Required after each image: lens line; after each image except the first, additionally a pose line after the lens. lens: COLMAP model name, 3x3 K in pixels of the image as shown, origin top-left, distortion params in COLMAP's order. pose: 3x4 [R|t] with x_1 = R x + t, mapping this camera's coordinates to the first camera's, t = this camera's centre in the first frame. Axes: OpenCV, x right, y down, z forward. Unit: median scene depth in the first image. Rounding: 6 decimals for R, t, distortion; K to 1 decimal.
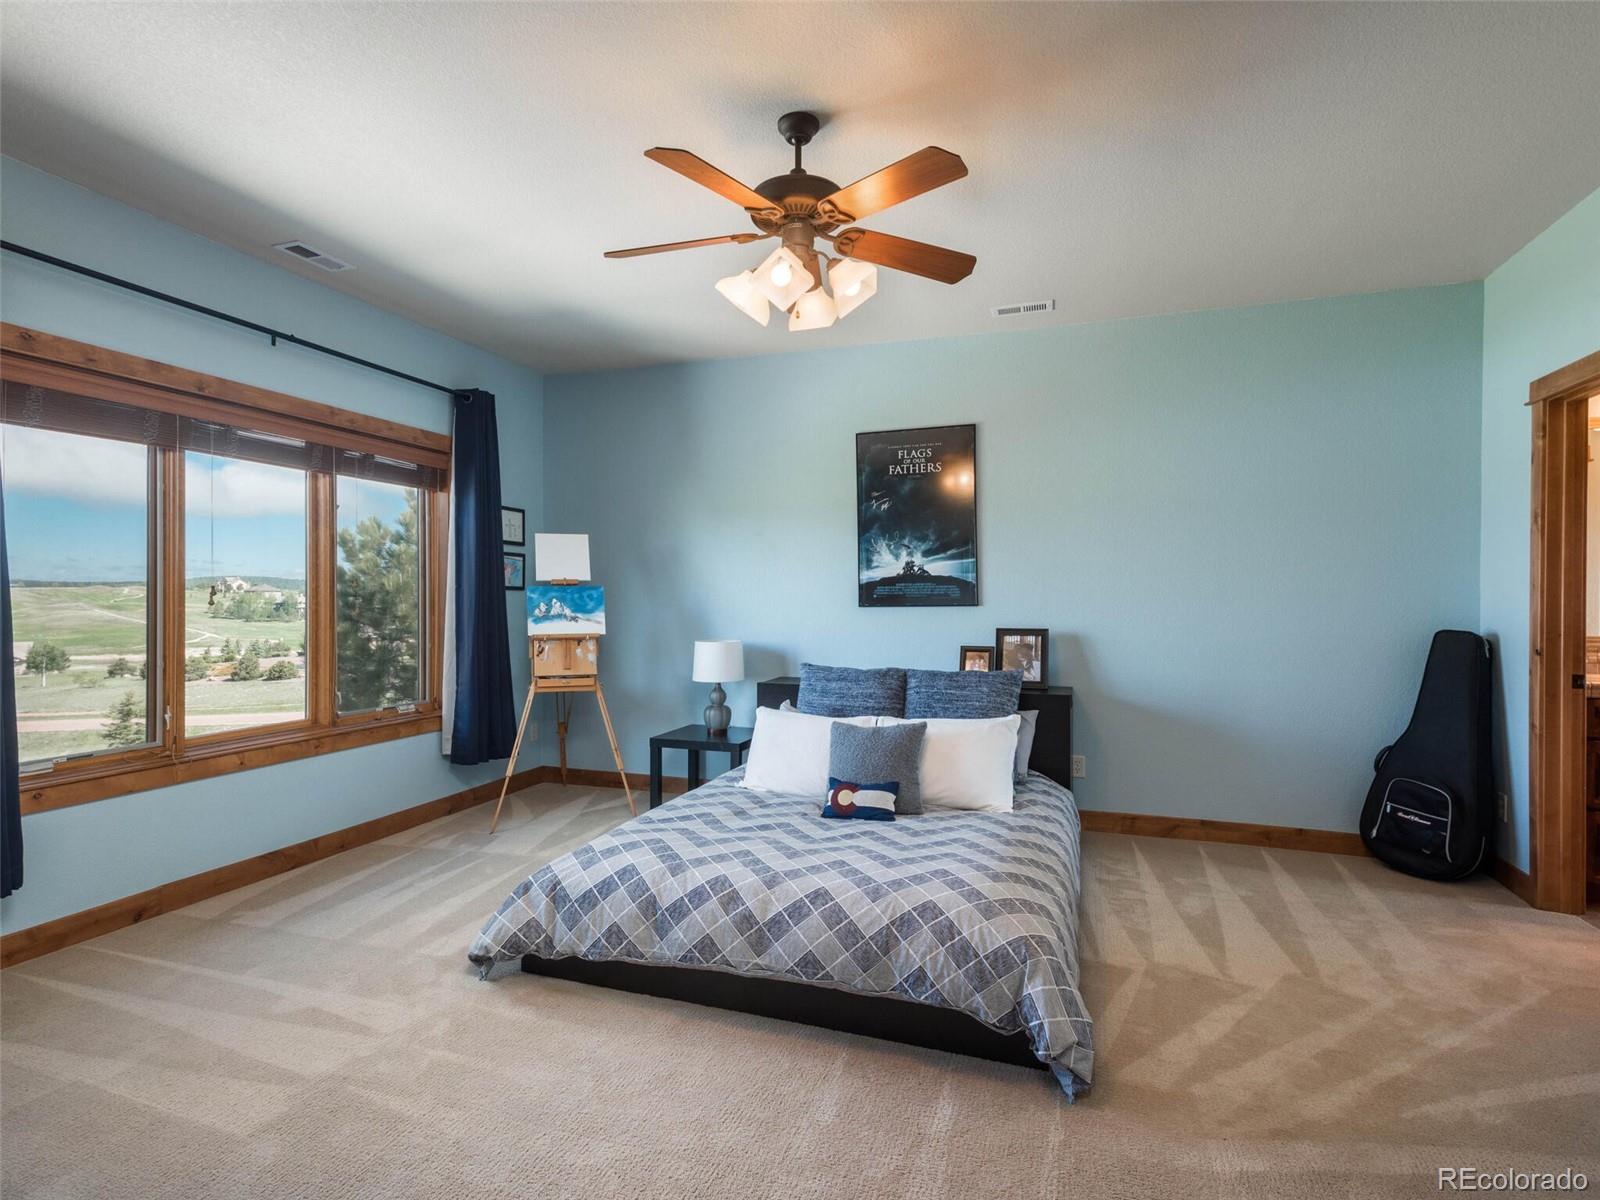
lens RADIAL K [[852.2, 0, 807.0], [0, 852.2, 602.2], [0, 0, 1]] dist [0.016024, -0.003579]
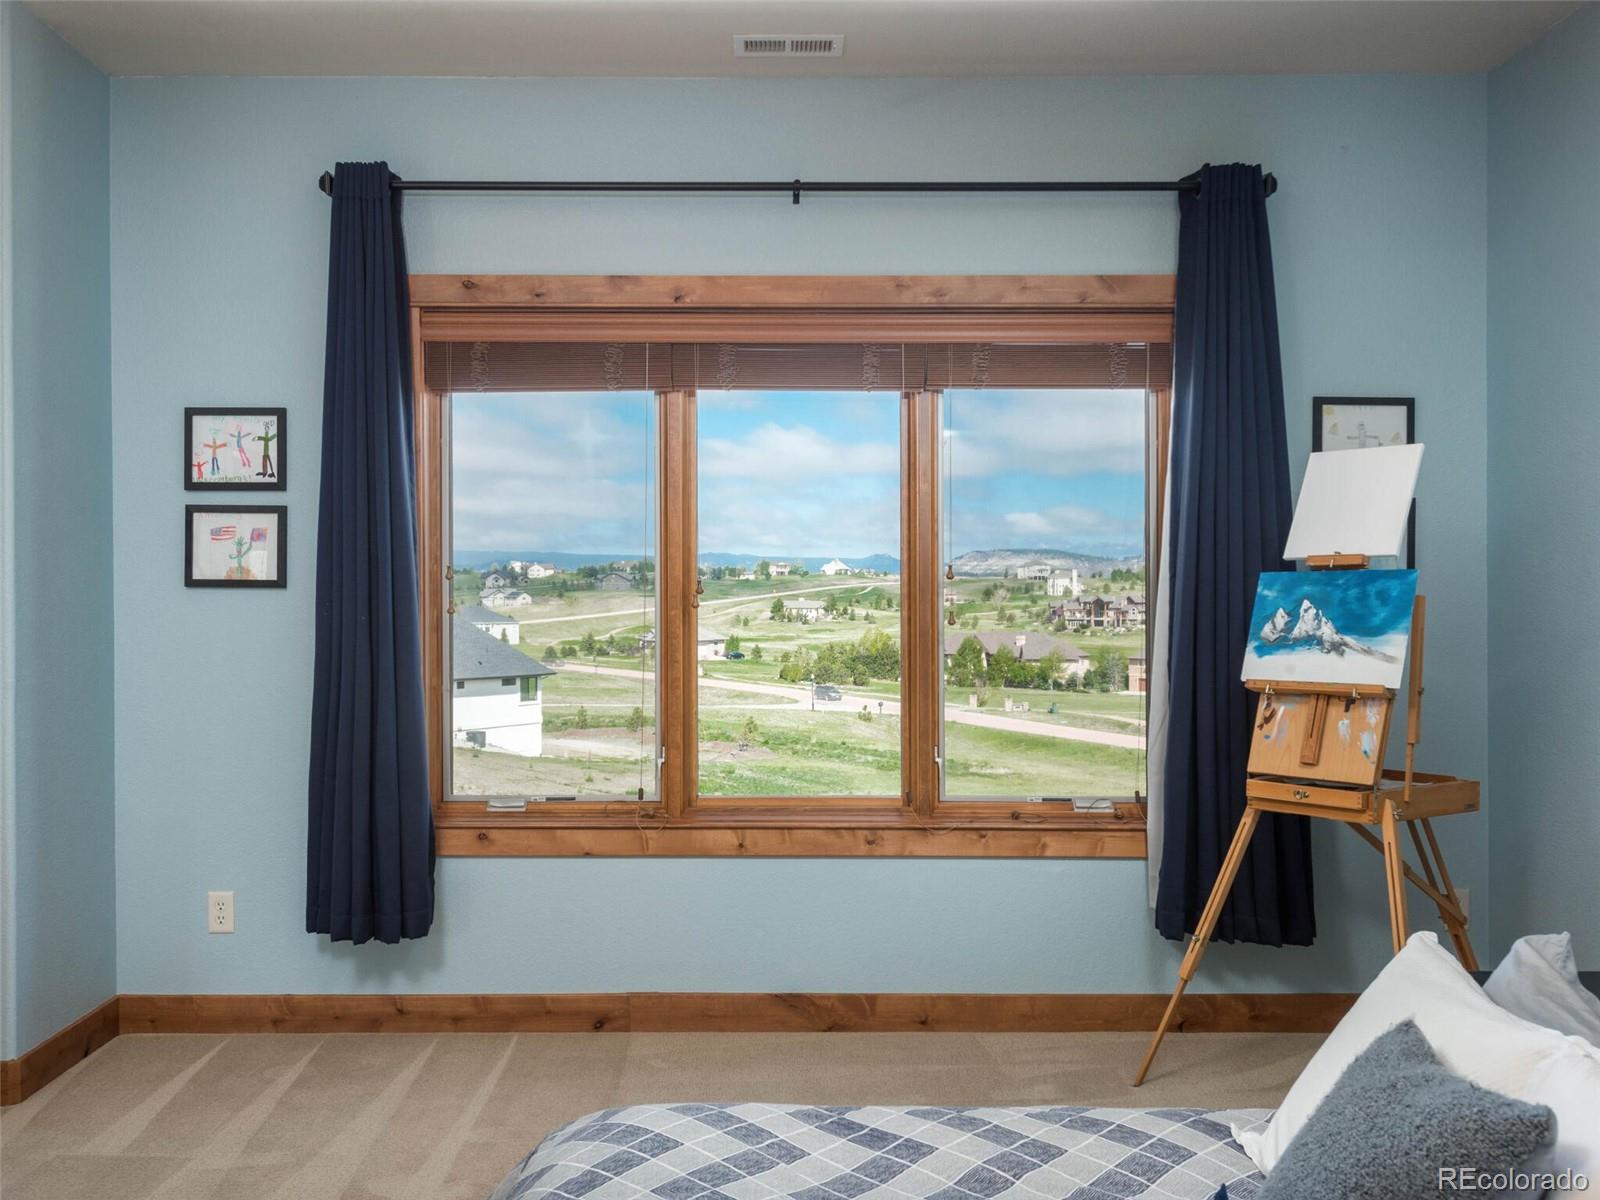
lens RADIAL K [[1571.9, 0, 802.4], [0, 1571.9, 599.2], [0, 0, 1]] dist [0.047501, 0.000000]
pose [[0.304251, 0.003464, -0.952586, 0.400860], [-0.005325, 0.999984, 0.001936, -0.004928], [0.952577, 0.004483, 0.304265, 0.518853]]
